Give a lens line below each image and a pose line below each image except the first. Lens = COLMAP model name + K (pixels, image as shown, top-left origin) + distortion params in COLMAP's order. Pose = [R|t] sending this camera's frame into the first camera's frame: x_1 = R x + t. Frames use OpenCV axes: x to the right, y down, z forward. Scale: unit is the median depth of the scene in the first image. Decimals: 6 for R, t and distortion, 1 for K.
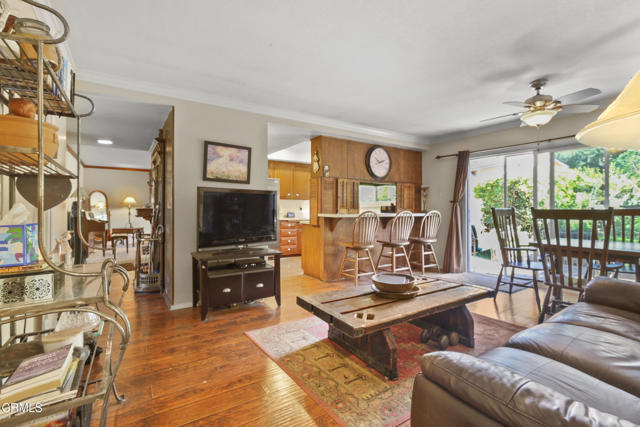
lens RADIAL K [[297.8, 0, 319.5], [0, 297.8, 209.1], [0, 0, 1]] dist [-0.002902, -0.000070]
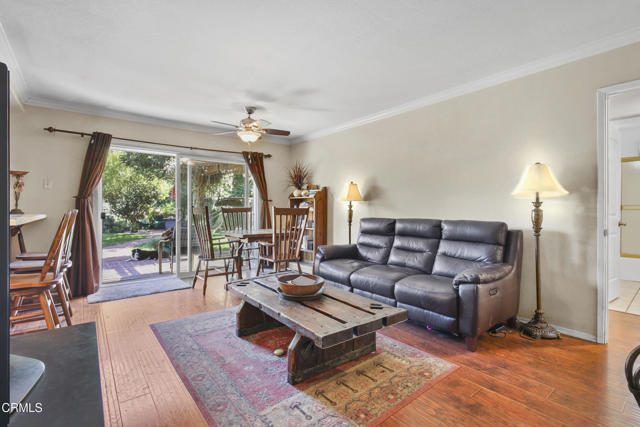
lens RADIAL K [[297.8, 0, 318.9], [0, 297.8, 212.0], [0, 0, 1]] dist [-0.002902, -0.000070]
pose [[-0.090113, -0.009203, 0.995889, -0.481337], [-0.003942, 0.999953, 0.008884, 0.003911], [-0.995924, -0.003125, -0.090145, 0.697413]]
